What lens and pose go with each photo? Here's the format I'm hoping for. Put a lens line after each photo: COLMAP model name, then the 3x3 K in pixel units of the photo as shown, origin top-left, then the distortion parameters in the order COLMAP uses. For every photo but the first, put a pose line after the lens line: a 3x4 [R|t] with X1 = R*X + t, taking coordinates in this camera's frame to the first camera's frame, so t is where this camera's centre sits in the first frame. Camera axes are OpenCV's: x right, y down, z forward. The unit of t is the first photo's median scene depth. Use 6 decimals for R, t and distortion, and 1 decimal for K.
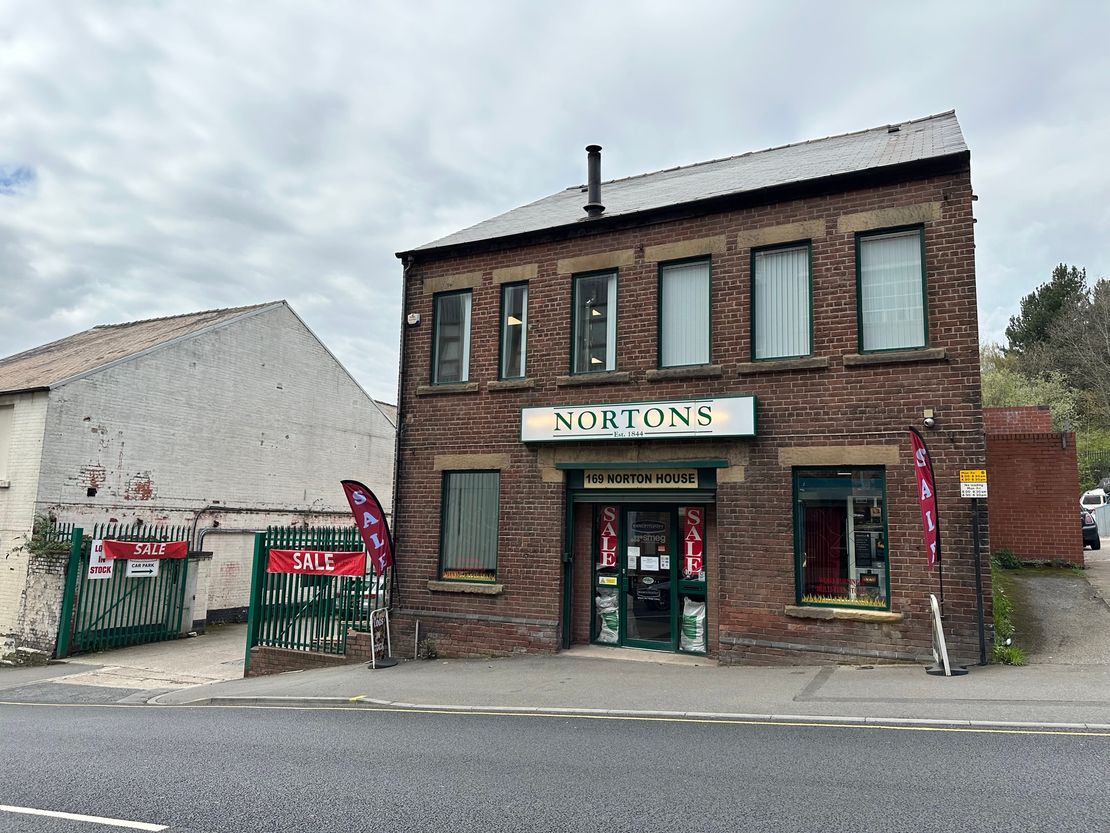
lens RADIAL K [[756.2, 0, 555.0], [0, 756.2, 416.5], [0, 0, 1]] dist [0.148764, -0.219368]
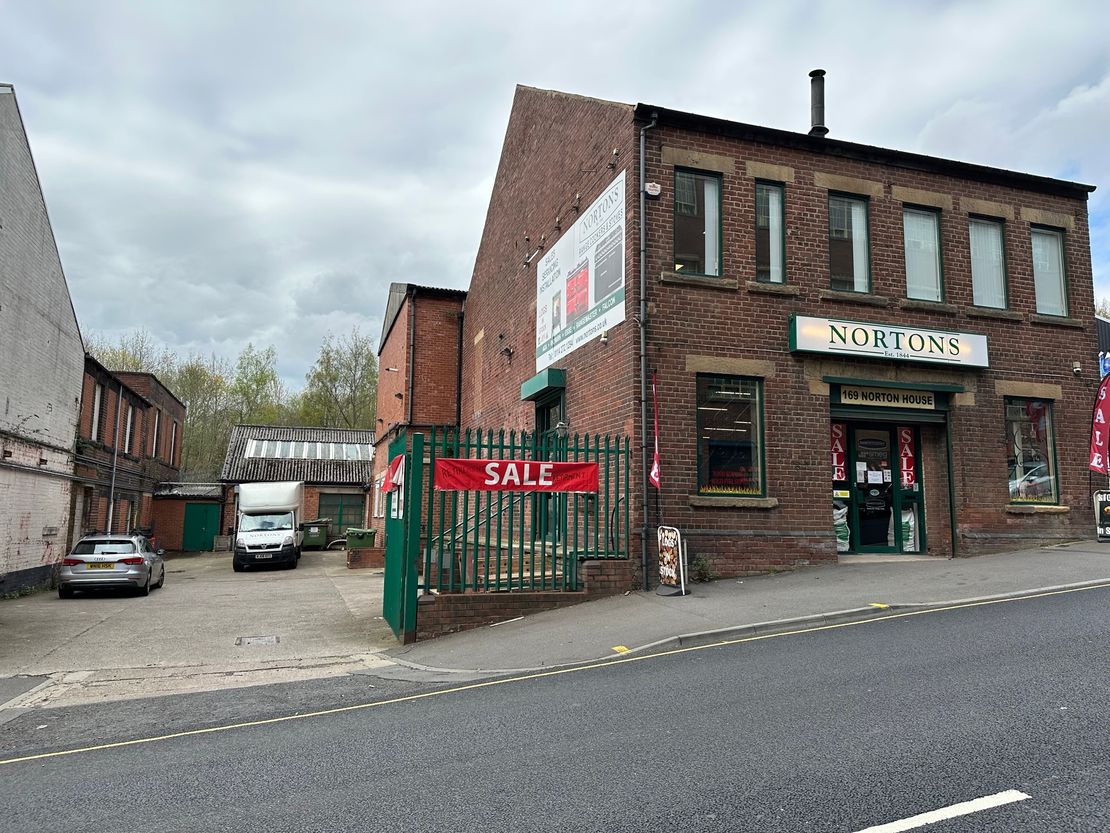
lens RADIAL K [[756.2, 0, 555.0], [0, 756.2, 416.5], [0, 0, 1]] dist [0.148764, -0.219368]
pose [[0.716733, 0.078704, 0.692892, -0.955369], [-0.095411, 0.995334, -0.014364, 0.164713], [-0.690790, -0.055814, 0.720898, 0.524624]]
